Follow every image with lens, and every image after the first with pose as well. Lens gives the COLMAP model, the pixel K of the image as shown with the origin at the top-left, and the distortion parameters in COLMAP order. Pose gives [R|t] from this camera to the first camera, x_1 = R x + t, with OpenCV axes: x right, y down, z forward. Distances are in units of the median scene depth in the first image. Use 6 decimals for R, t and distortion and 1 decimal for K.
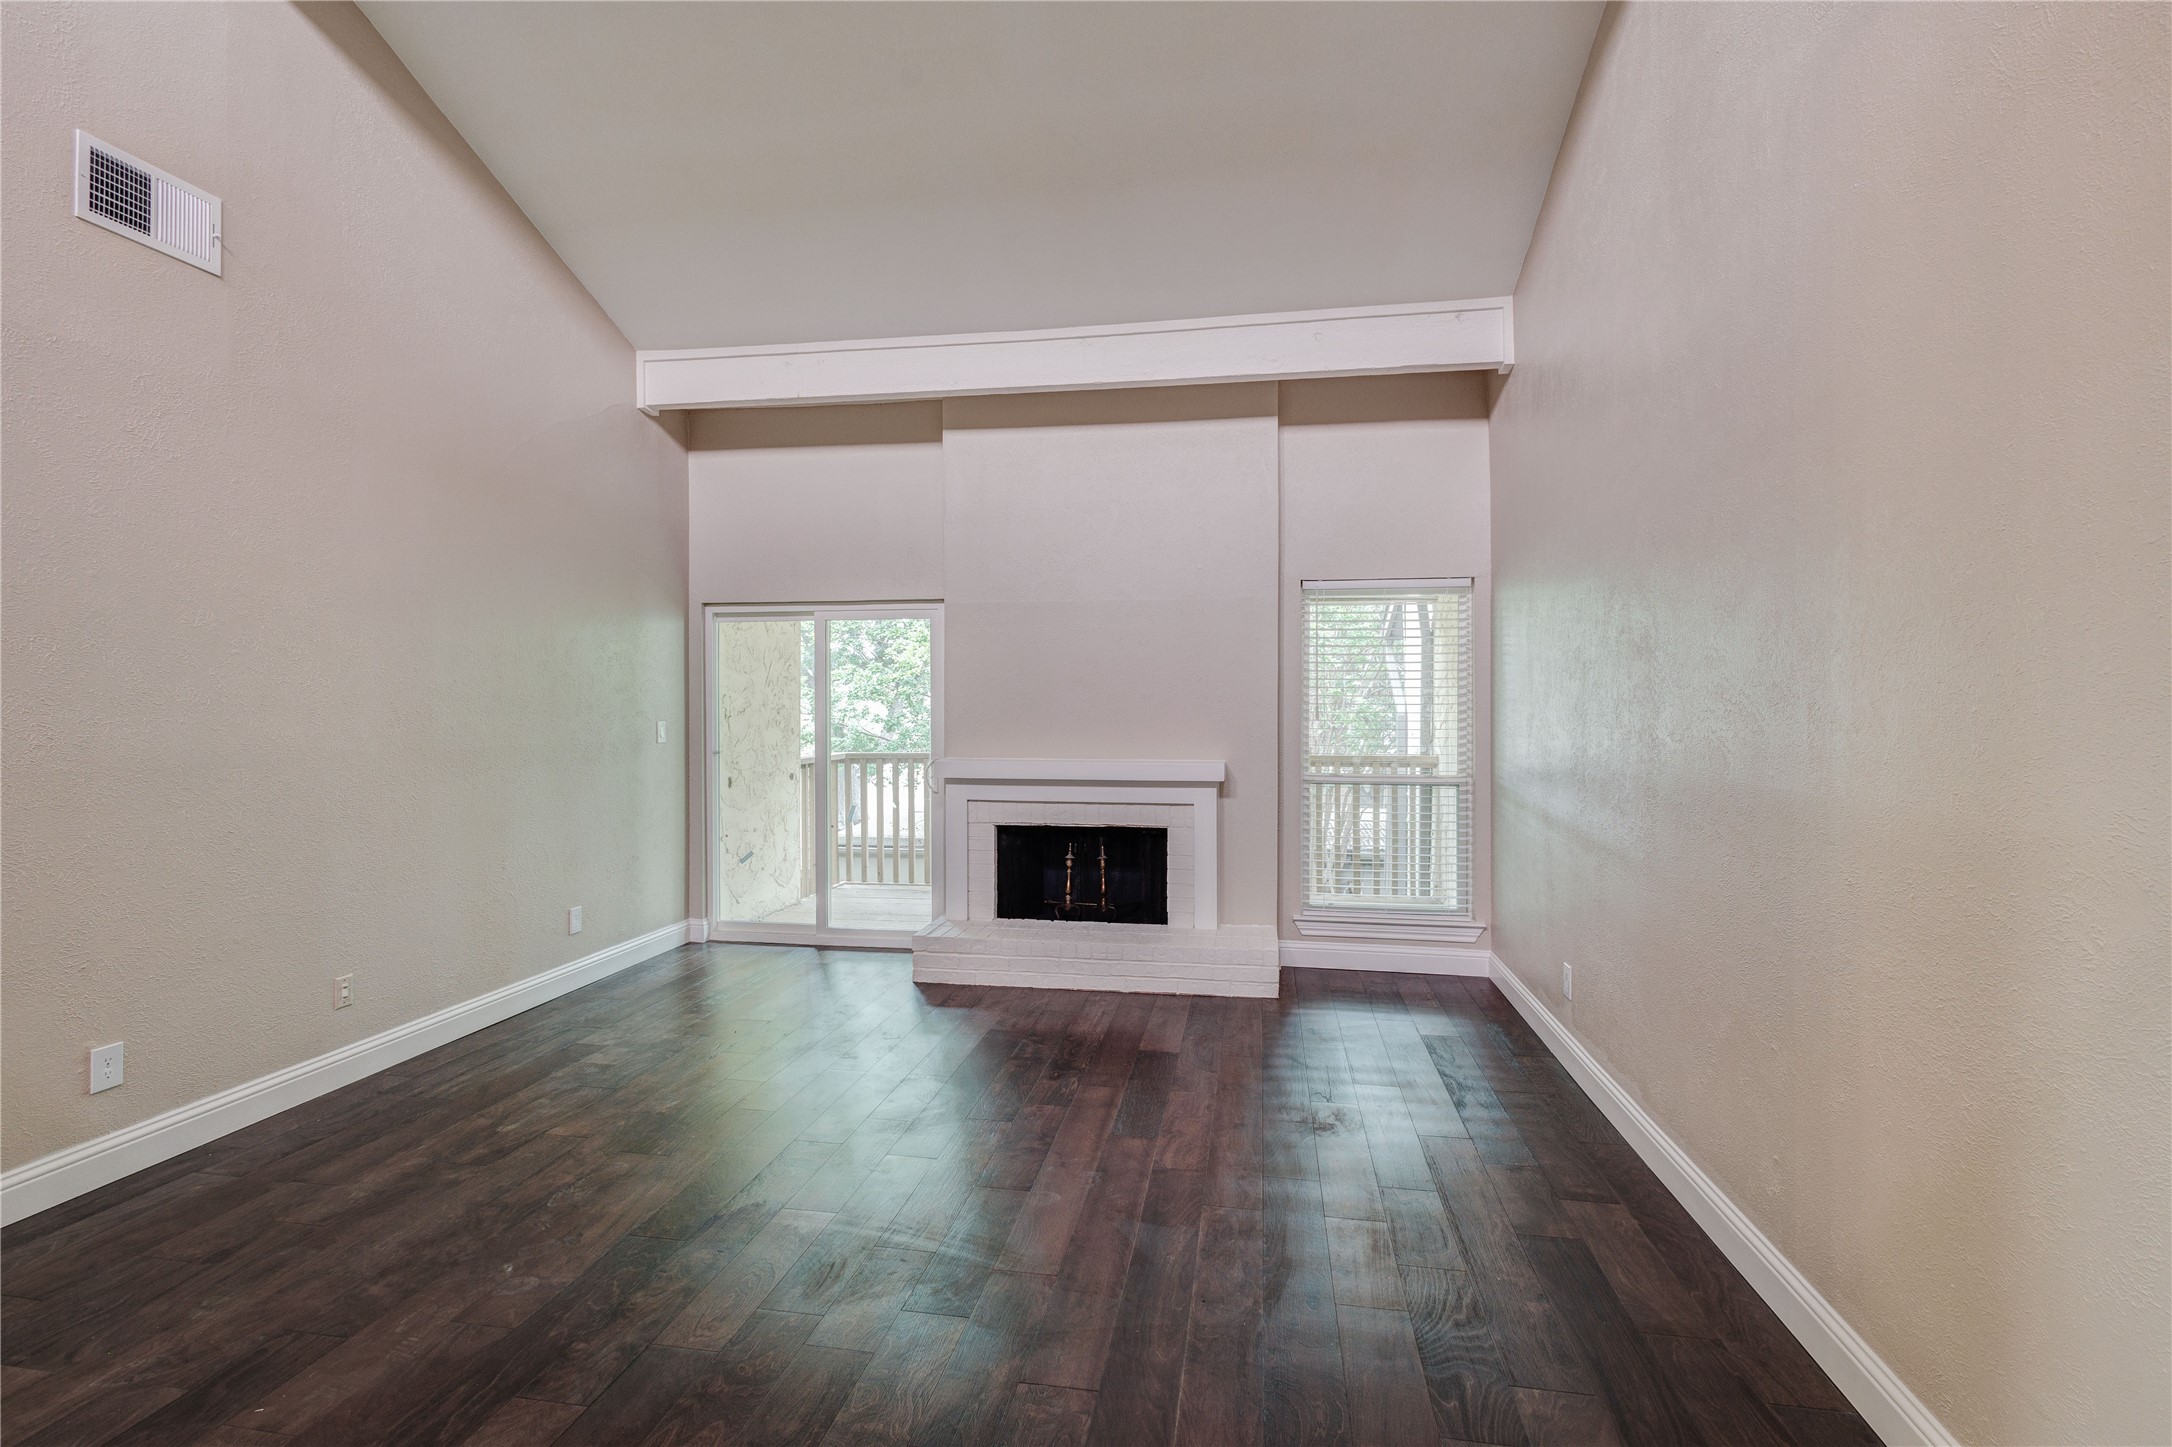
lens RADIAL K [[1003.5, 0, 1091.7], [0, 1003.5, 720.8], [0, 0, 1]] dist [0.002382, 0.001003]
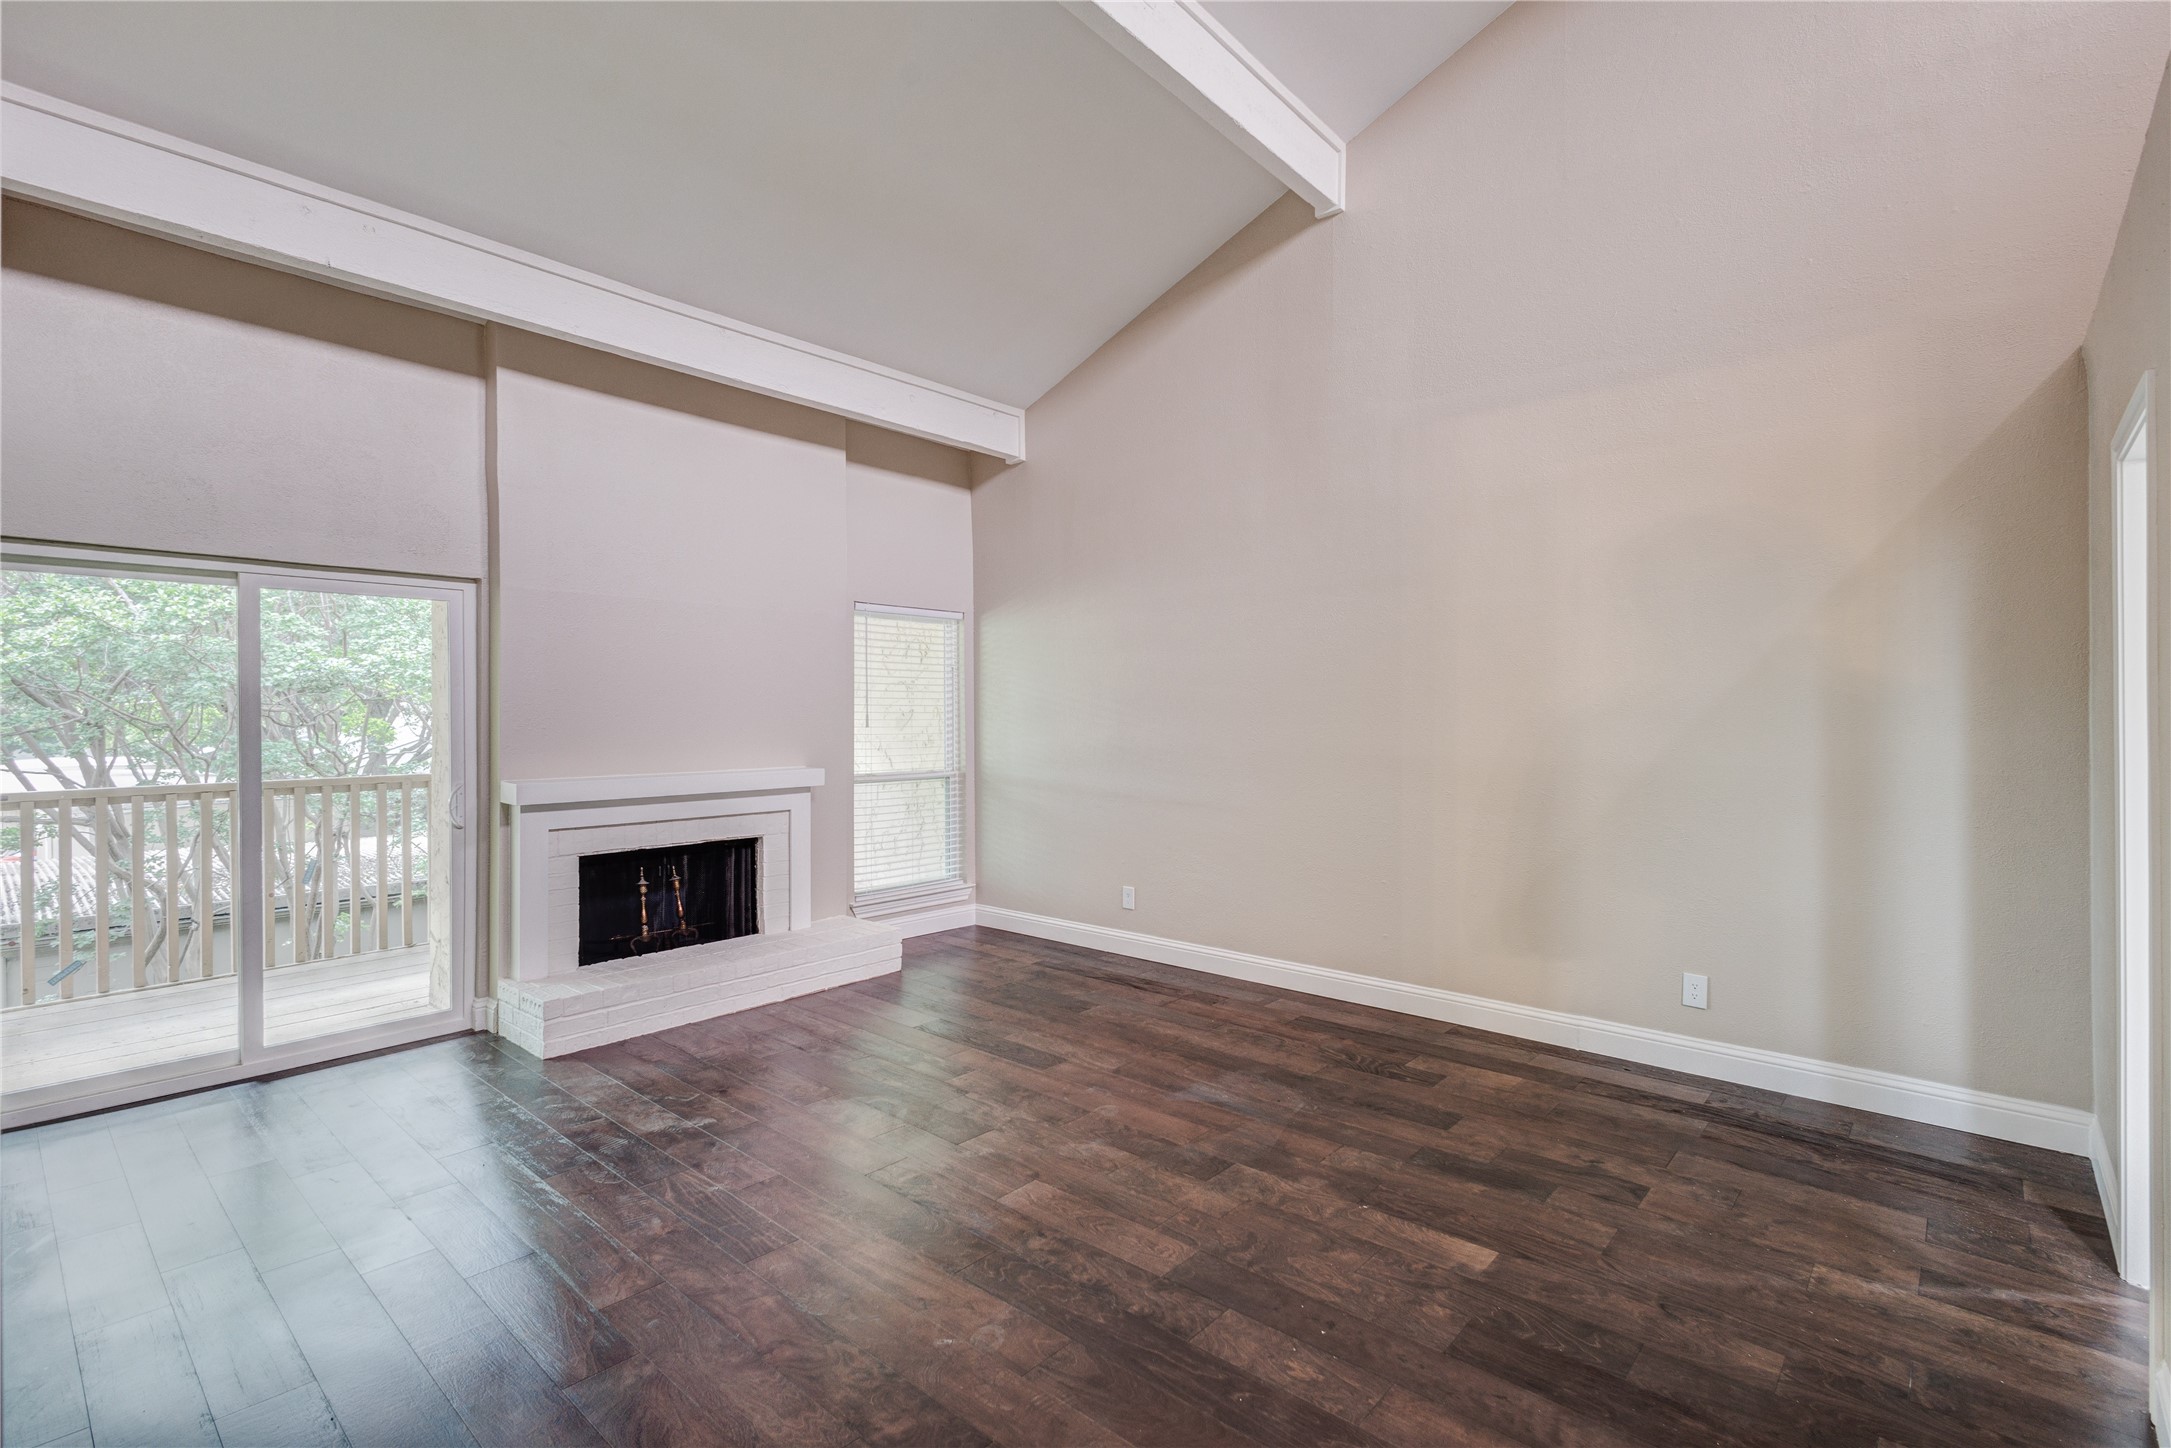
lens RADIAL K [[1003.0, 0, 1091.2], [0, 1003.0, 721.3], [0, 0, 1]] dist [0.002382, 0.001003]
pose [[0.520279, -0.008907, 0.853950, -0.635948], [0.013433, 0.999907, 0.002245, -0.006293], [-0.853891, 0.010303, 0.520350, 0.205941]]
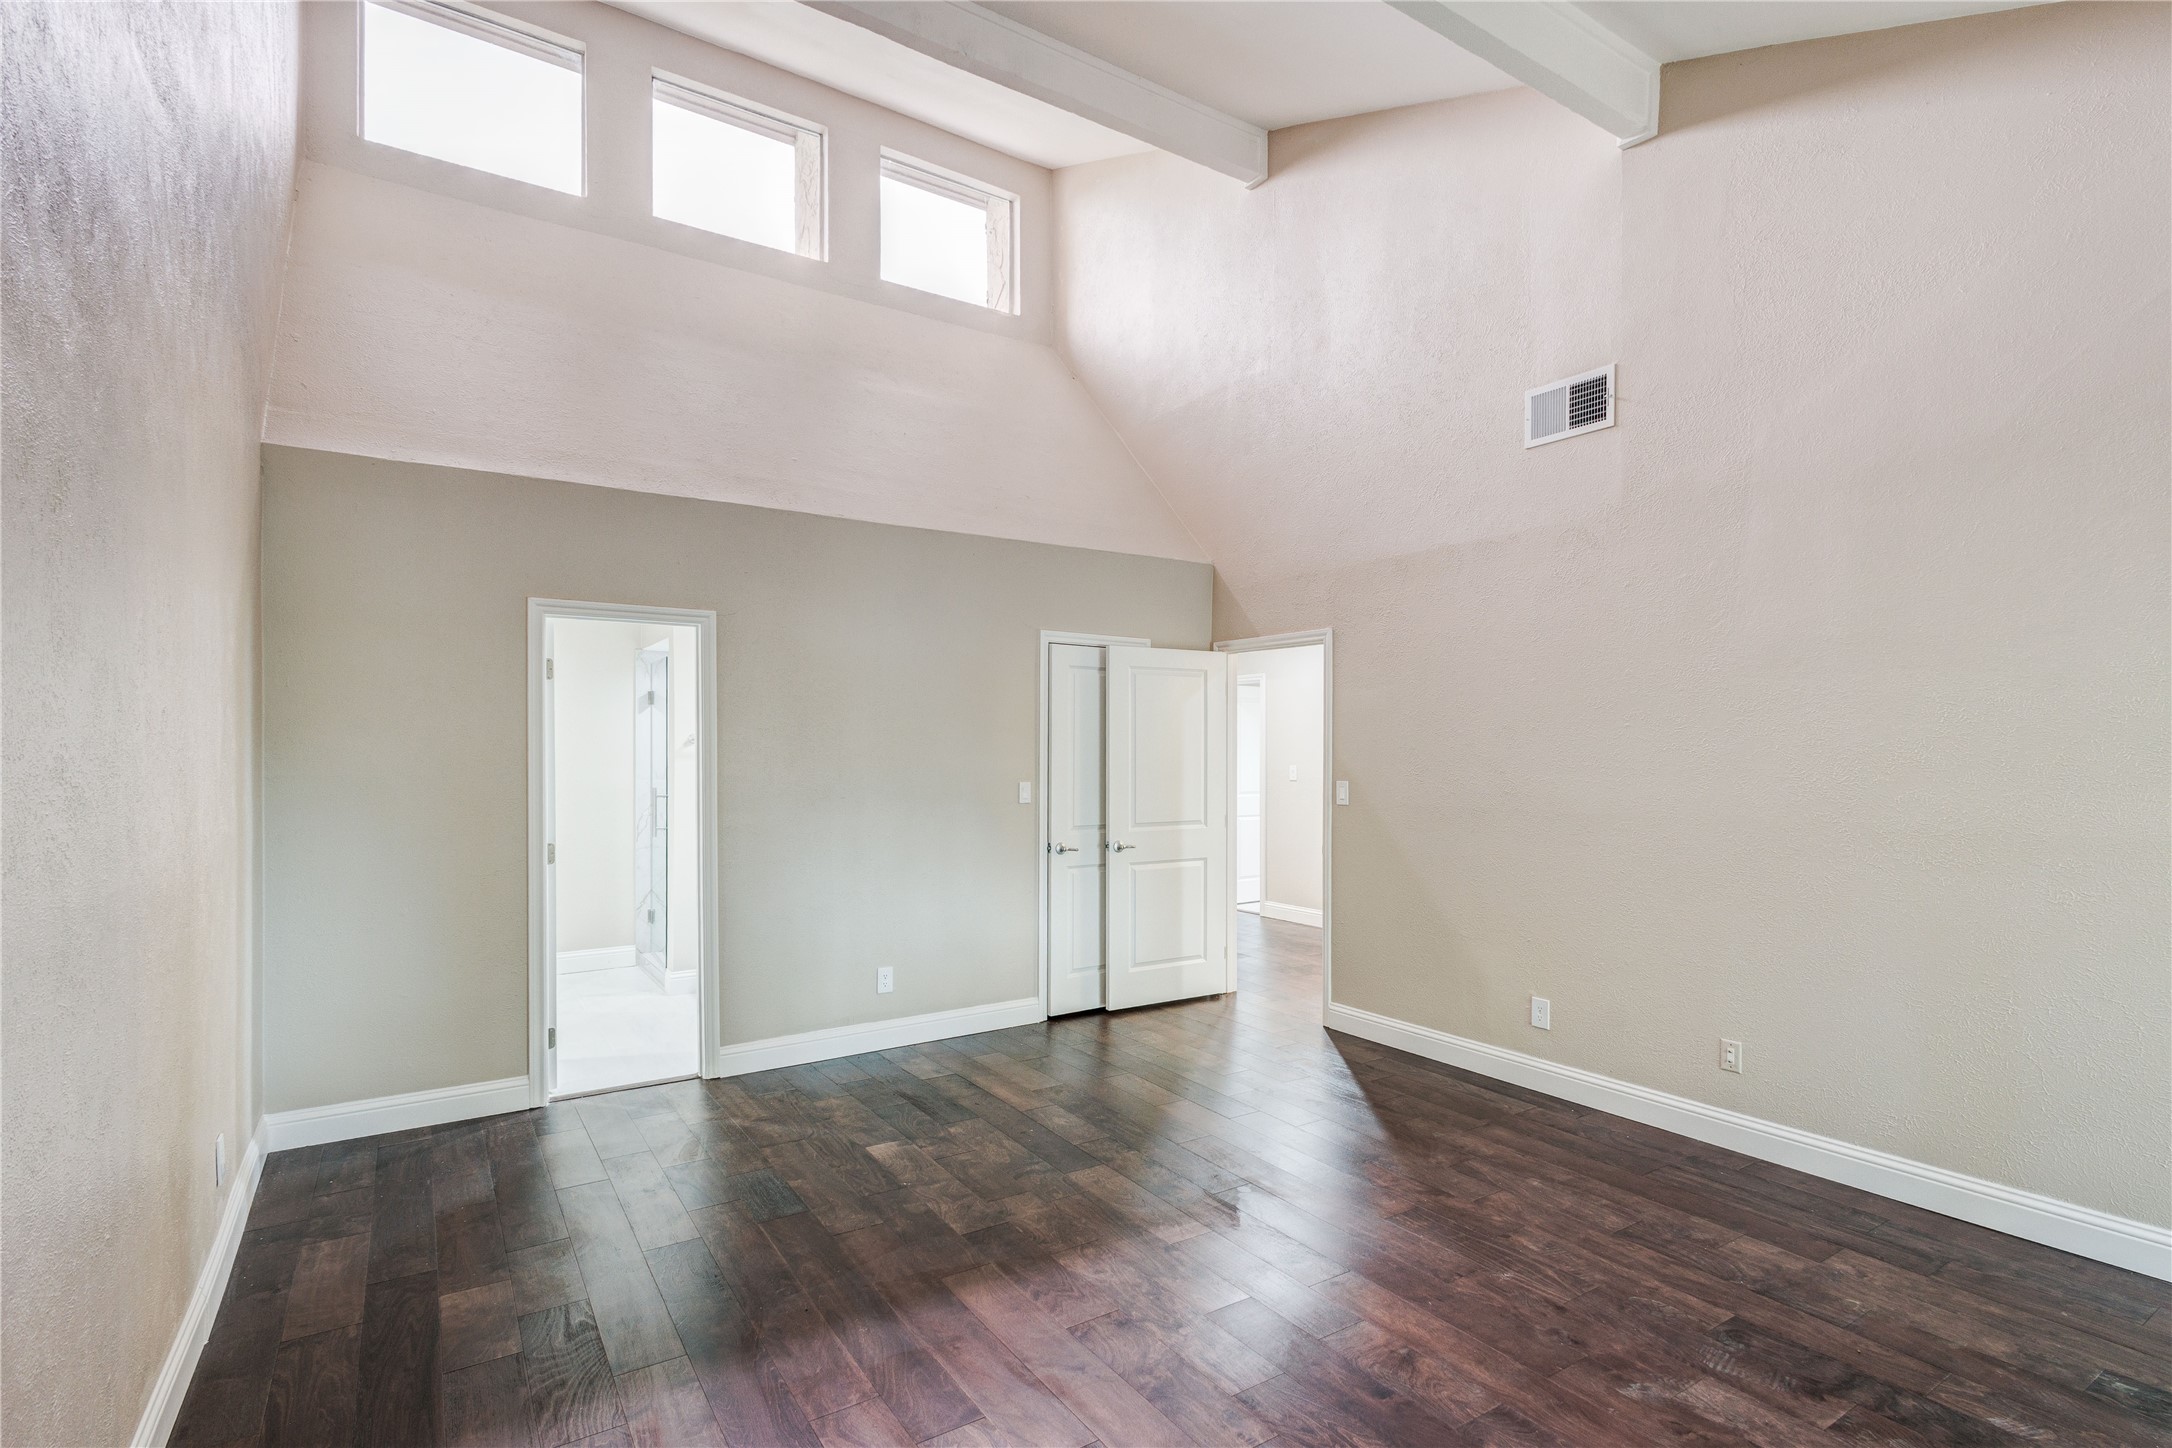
lens RADIAL K [[1010.4, 0, 1085.6], [0, 1010.4, 754.0], [0, 0, 1]] dist [0.000312, 0.000150]
pose [[-0.736327, -0.001348, -0.676624, 0.302436], [-0.010301, 0.999904, 0.009218, -0.025149], [0.676547, 0.013757, -0.736271, 0.954472]]
